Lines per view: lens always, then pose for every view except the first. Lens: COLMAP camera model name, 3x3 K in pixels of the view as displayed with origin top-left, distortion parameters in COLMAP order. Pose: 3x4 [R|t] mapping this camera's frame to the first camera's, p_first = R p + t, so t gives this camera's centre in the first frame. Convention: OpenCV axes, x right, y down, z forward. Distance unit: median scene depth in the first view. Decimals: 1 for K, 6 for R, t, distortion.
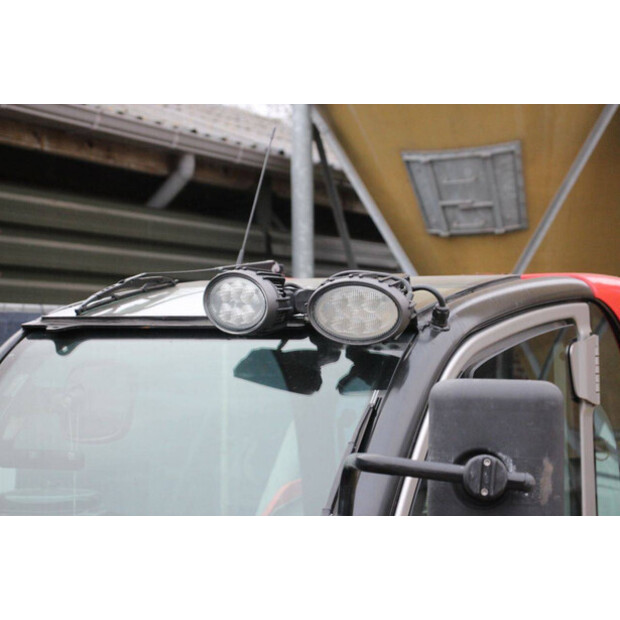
lens RADIAL K [[1472.4, 0, 310.0], [0, 1472.4, 310.0], [0, 0, 1]] dist [0.402305, 0.264351]
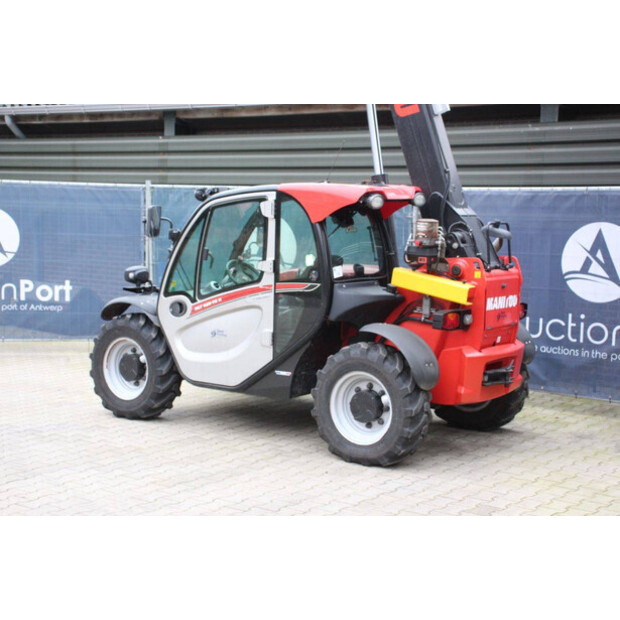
lens RADIAL K [[1027.8, 0, 310.0], [0, 1027.8, 310.0], [0, 0, 1]] dist [0.171963, 0.087181]
pose [[-0.156297, 0.101544, -0.982477, 0.940375], [0.011690, 0.994822, 0.100960, 0.010605], [0.987641, 0.004295, -0.156675, 0.503390]]
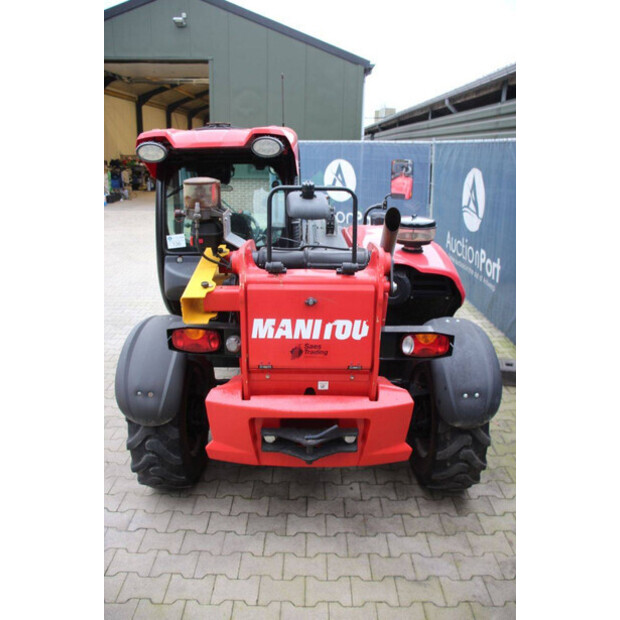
lens RADIAL K [[510.2, 0, 310.0], [0, 510.2, 310.0], [0, 0, 1]] dist [-0.180045, 0.173262]
pose [[-0.883903, 0.138461, -0.446704, 0.153923], [0.008740, 0.959891, 0.280236, 0.016400], [0.467589, 0.243797, -0.849661, 0.737157]]
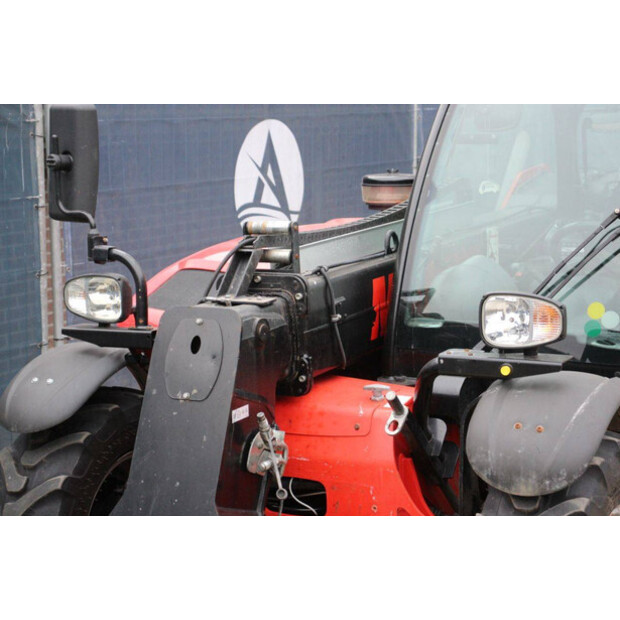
lens RADIAL K [[1388.9, 0, 310.0], [0, 1388.9, 310.0], [0, 0, 1]] dist [0.432290, -0.055135]
pose [[0.999770, -0.014008, -0.016219, -0.110283], [0.016603, 0.984798, 0.172905, -0.001238], [0.013551, -0.173135, 0.984805, -0.260972]]
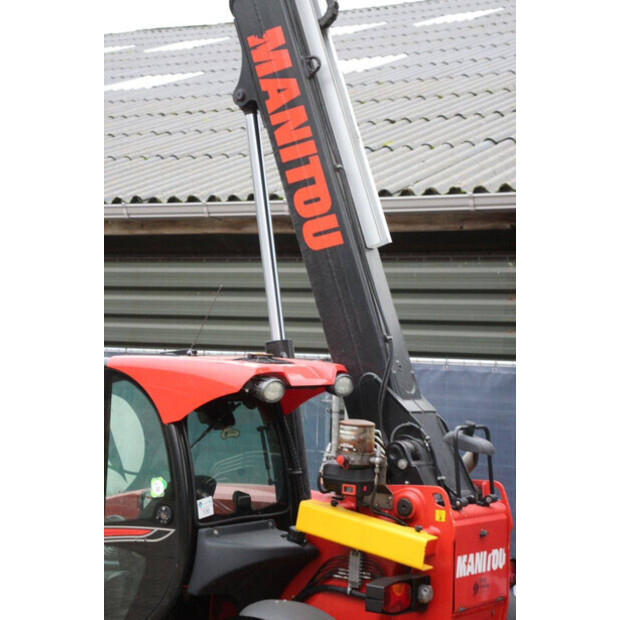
lens RADIAL K [[1472.4, 0, 310.0], [0, 1472.4, 310.0], [0, 0, 1]] dist [0.402305, 0.264351]
pose [[-0.071493, -0.028469, -0.997035, 0.812498], [-0.004532, 0.999592, -0.028217, -0.010845], [0.997431, 0.002501, -0.071593, 0.494423]]
